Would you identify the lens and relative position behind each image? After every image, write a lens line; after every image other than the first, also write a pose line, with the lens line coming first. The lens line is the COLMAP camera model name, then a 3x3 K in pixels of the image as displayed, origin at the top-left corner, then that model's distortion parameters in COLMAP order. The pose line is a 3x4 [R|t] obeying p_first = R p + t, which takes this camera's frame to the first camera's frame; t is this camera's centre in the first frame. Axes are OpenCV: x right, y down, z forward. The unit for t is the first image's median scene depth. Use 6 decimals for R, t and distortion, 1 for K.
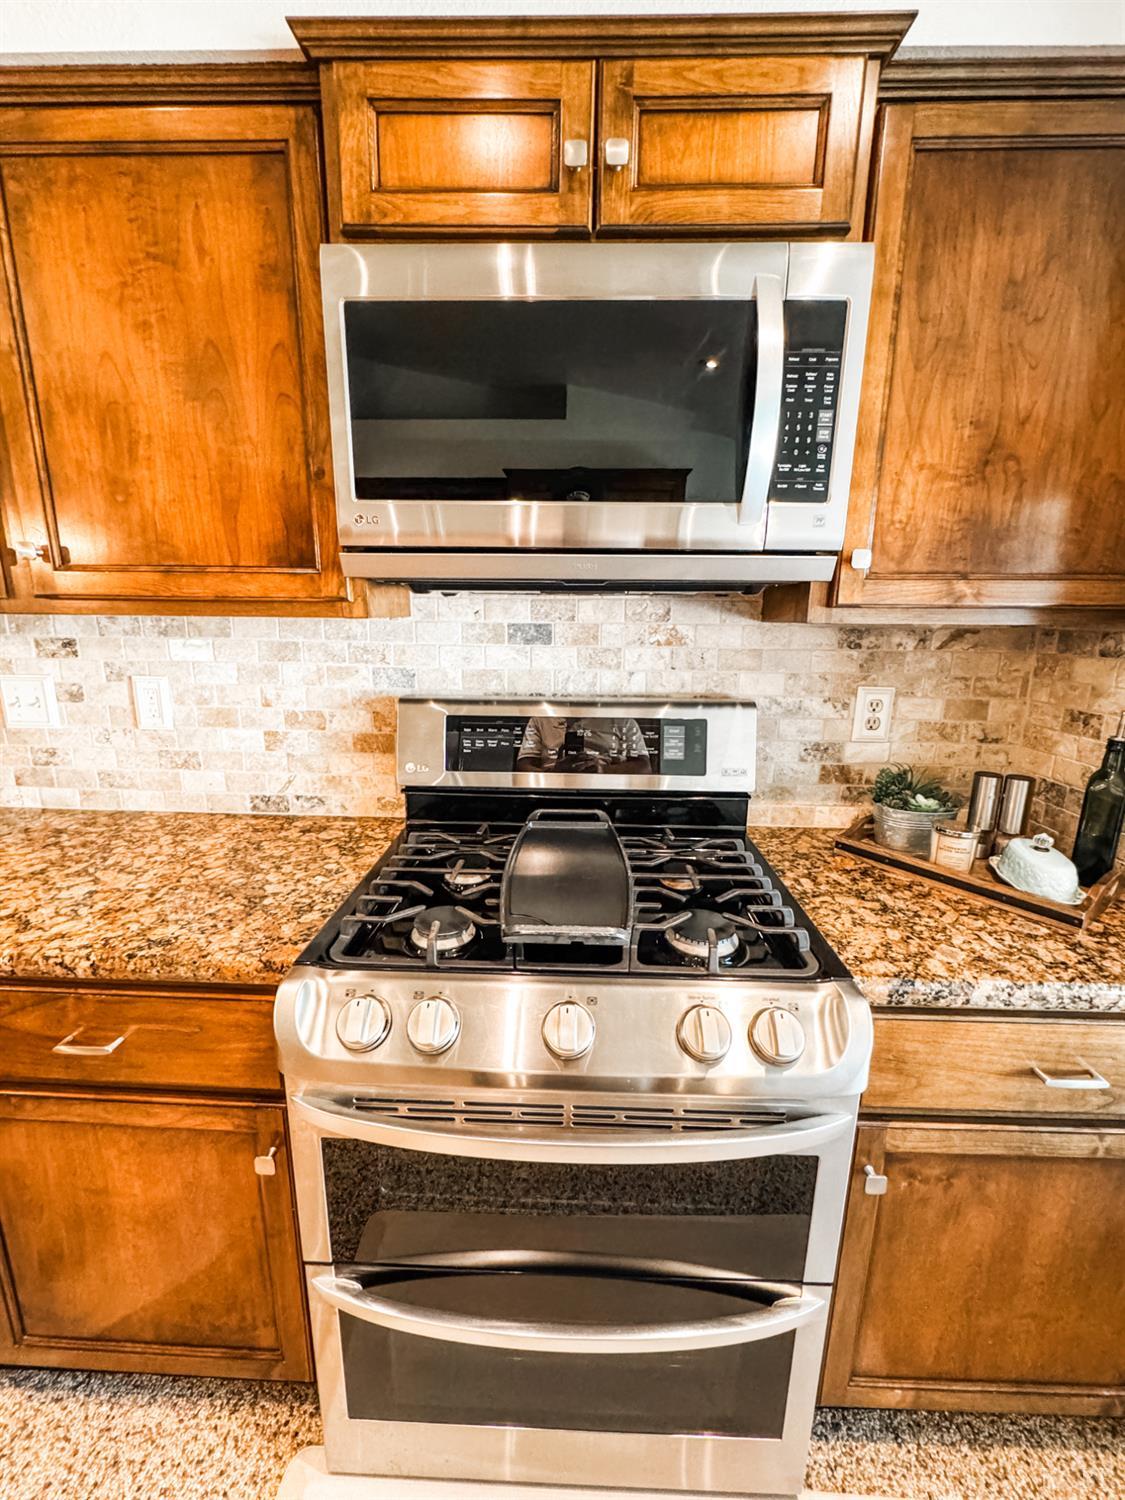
lens RADIAL K [[601.8, 0, 559.9], [0, 601.8, 752.8], [0, 0, 1]] dist [-0.003379, 0.000674]
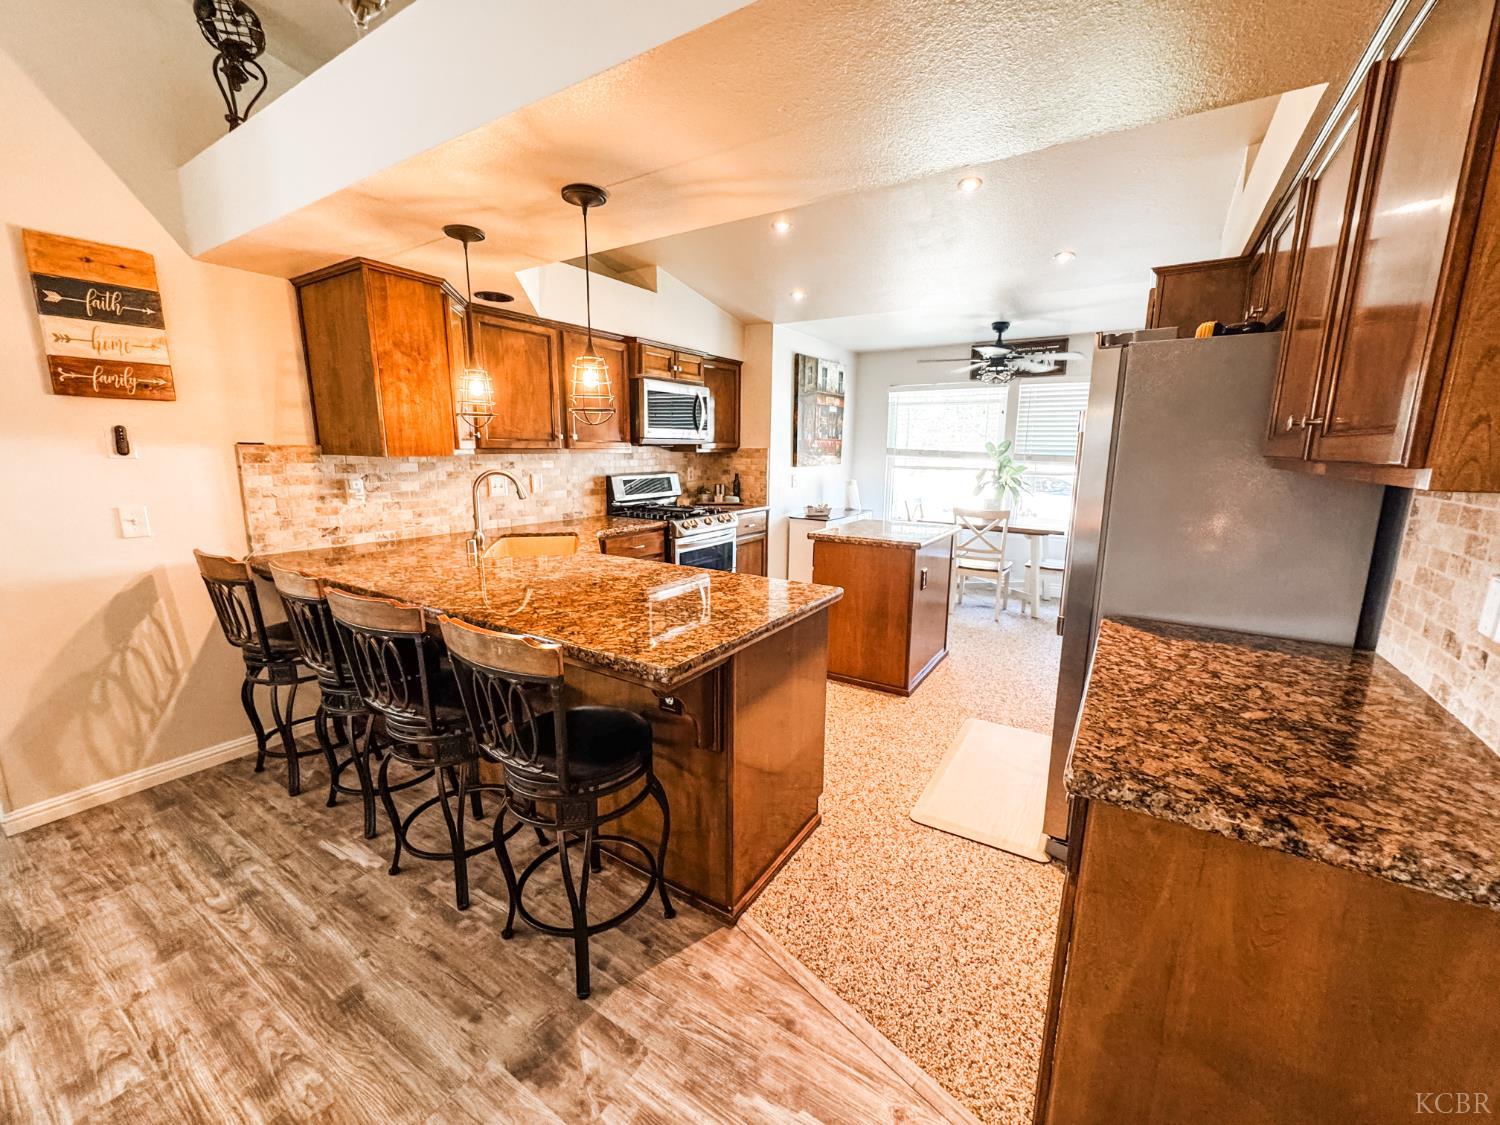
lens RADIAL K [[601.8, 0, 747.1], [0, 601.8, 566.6], [0, 0, 1]] dist [-0.003379, 0.000674]
pose [[0.510982, -0.177373, 0.841092, -2.847186], [0.189879, 0.977599, 0.090805, 0.251362], [-0.838358, 0.113306, 0.533215, -1.416001]]
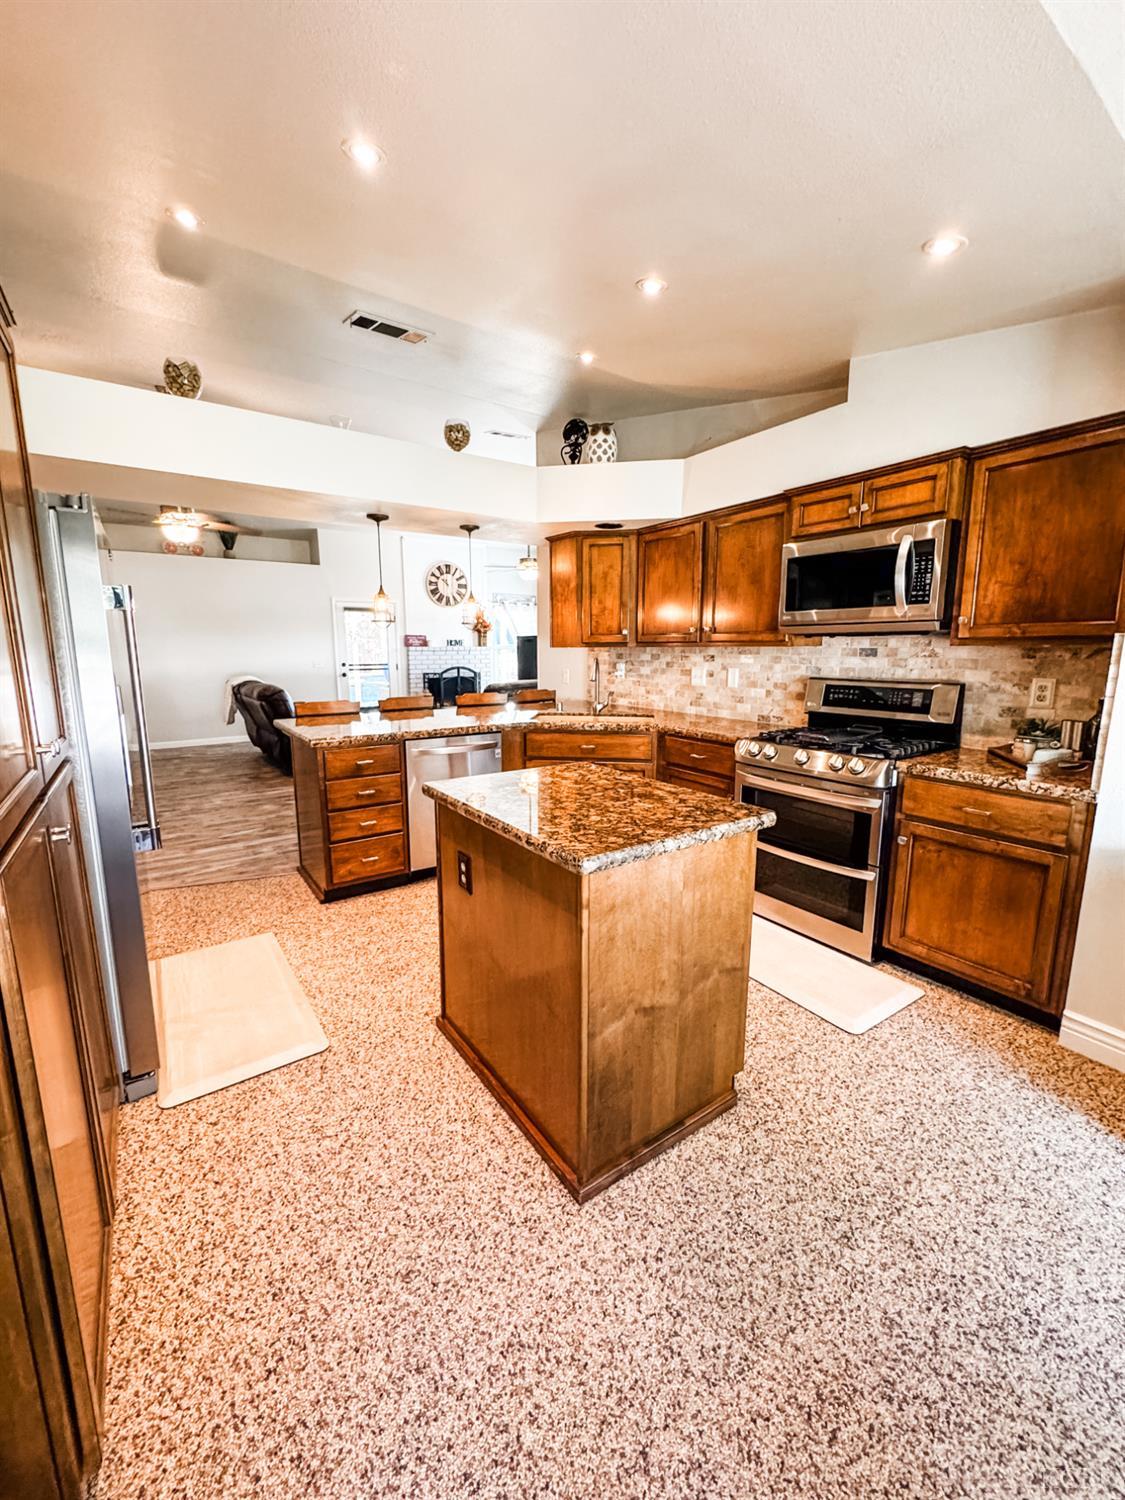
lens RADIAL K [[601.8, 0, 571.1], [0, 601.8, 750.9], [0, 0, 1]] dist [-0.003379, 0.000674]
pose [[0.605692, 0.120557, -0.786513, 1.197168], [-0.163358, 0.986241, 0.025370, 0.327867], [0.778750, 0.113116, 0.617052, -1.376251]]
